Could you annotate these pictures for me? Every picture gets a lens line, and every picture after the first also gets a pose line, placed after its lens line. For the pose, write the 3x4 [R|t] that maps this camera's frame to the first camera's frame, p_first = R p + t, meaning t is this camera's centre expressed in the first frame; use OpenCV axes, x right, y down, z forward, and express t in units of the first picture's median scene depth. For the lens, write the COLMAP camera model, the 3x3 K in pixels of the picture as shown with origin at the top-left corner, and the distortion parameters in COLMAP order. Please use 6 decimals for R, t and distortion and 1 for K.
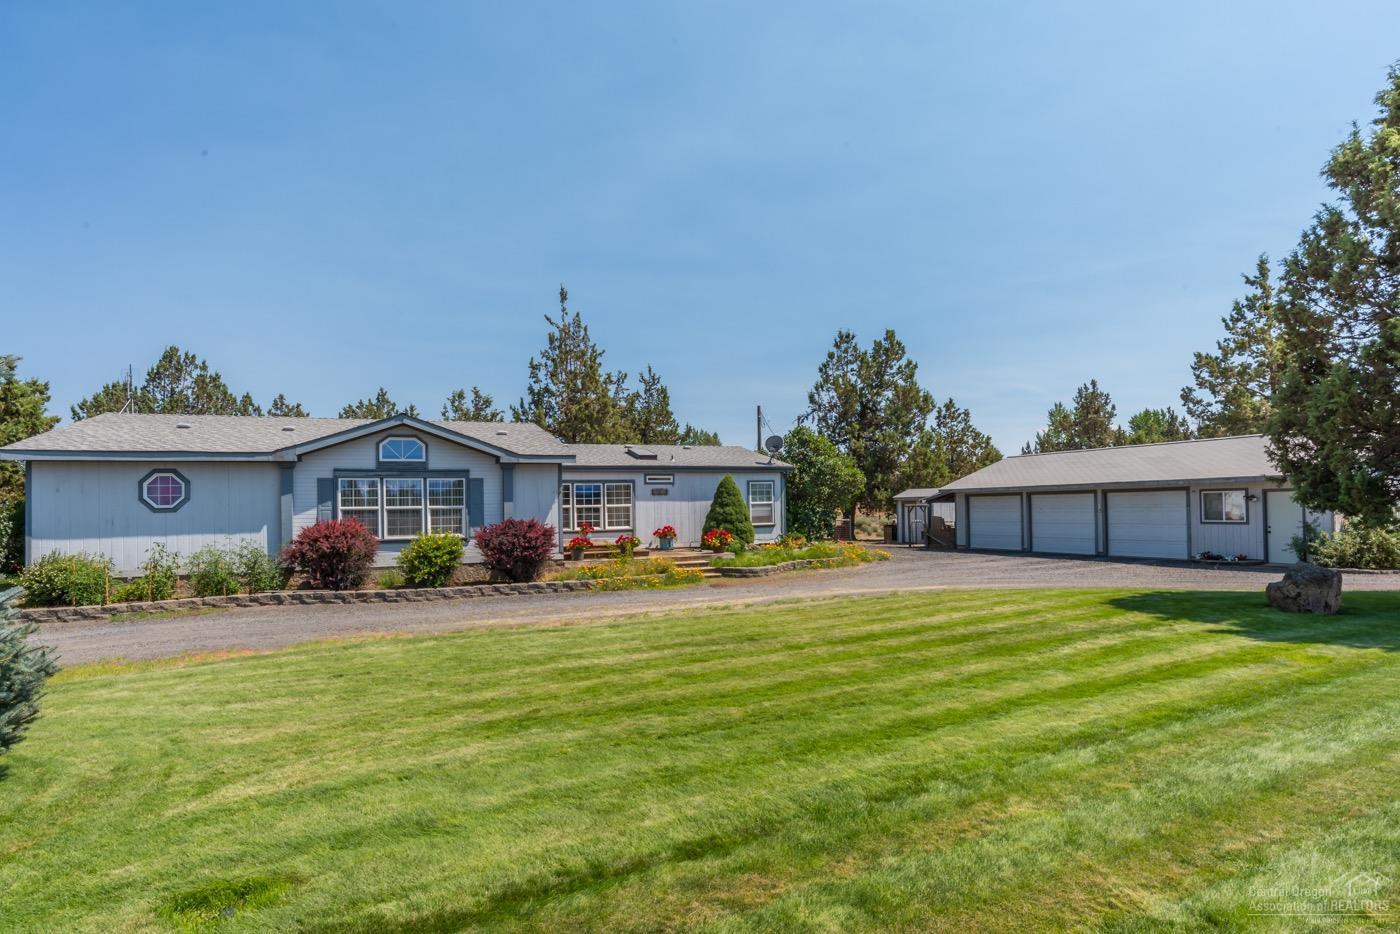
lens RADIAL K [[694.9, 0, 701.5], [0, 694.9, 514.5], [0, 0, 1]] dist [0.000008, 0.000019]
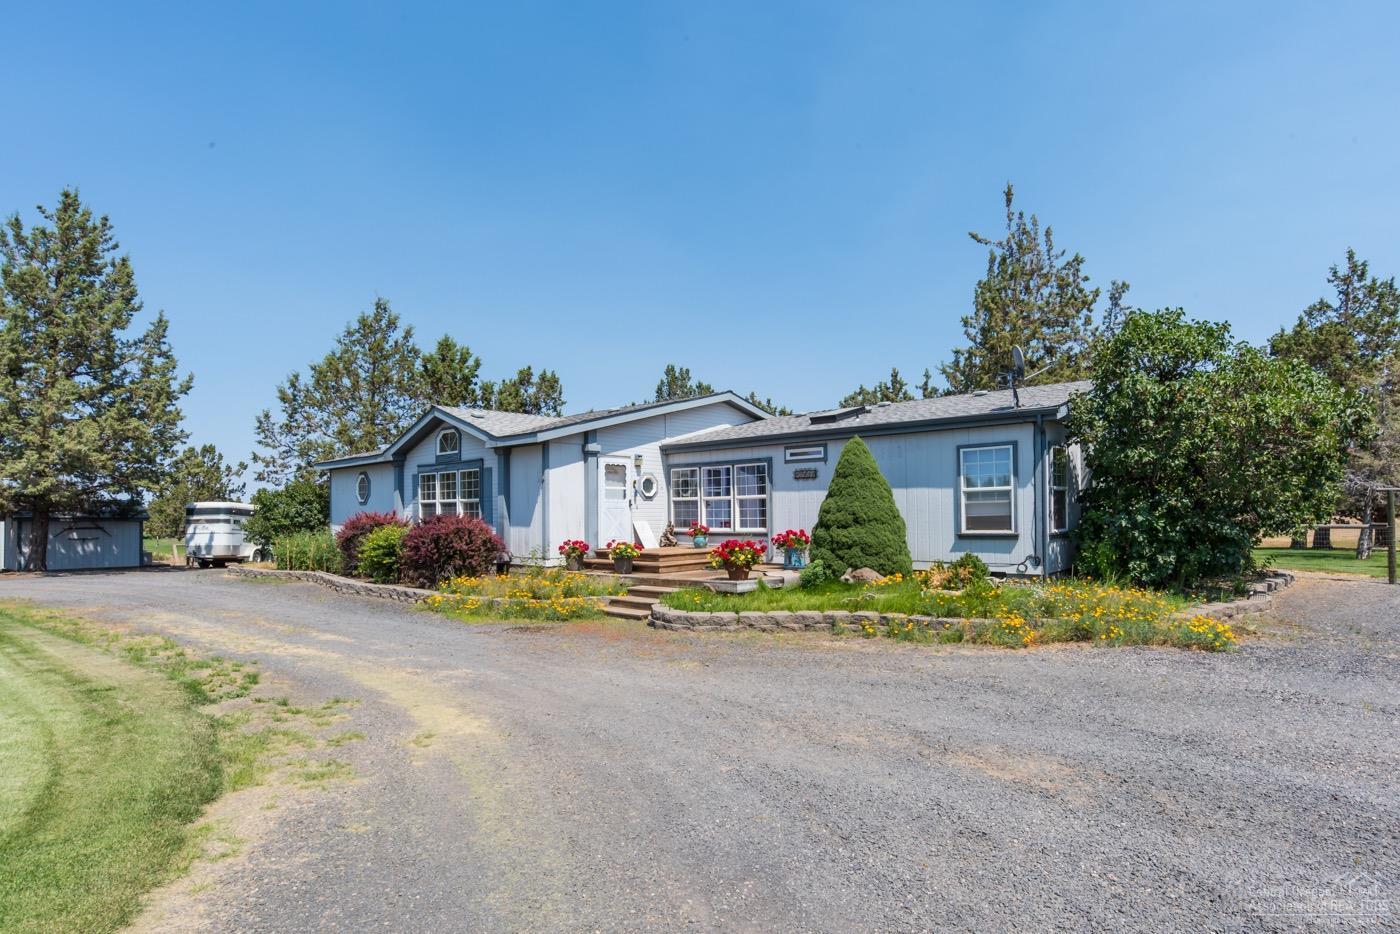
lens RADIAL K [[694.9, 0, 701.5], [0, 694.9, 514.5], [0, 0, 1]] dist [0.000008, 0.000019]
pose [[0.481563, 0.020334, -0.876176, 0.442276], [-0.003111, 0.999764, 0.021493, -0.009613], [0.876406, -0.007624, 0.481513, 0.615296]]
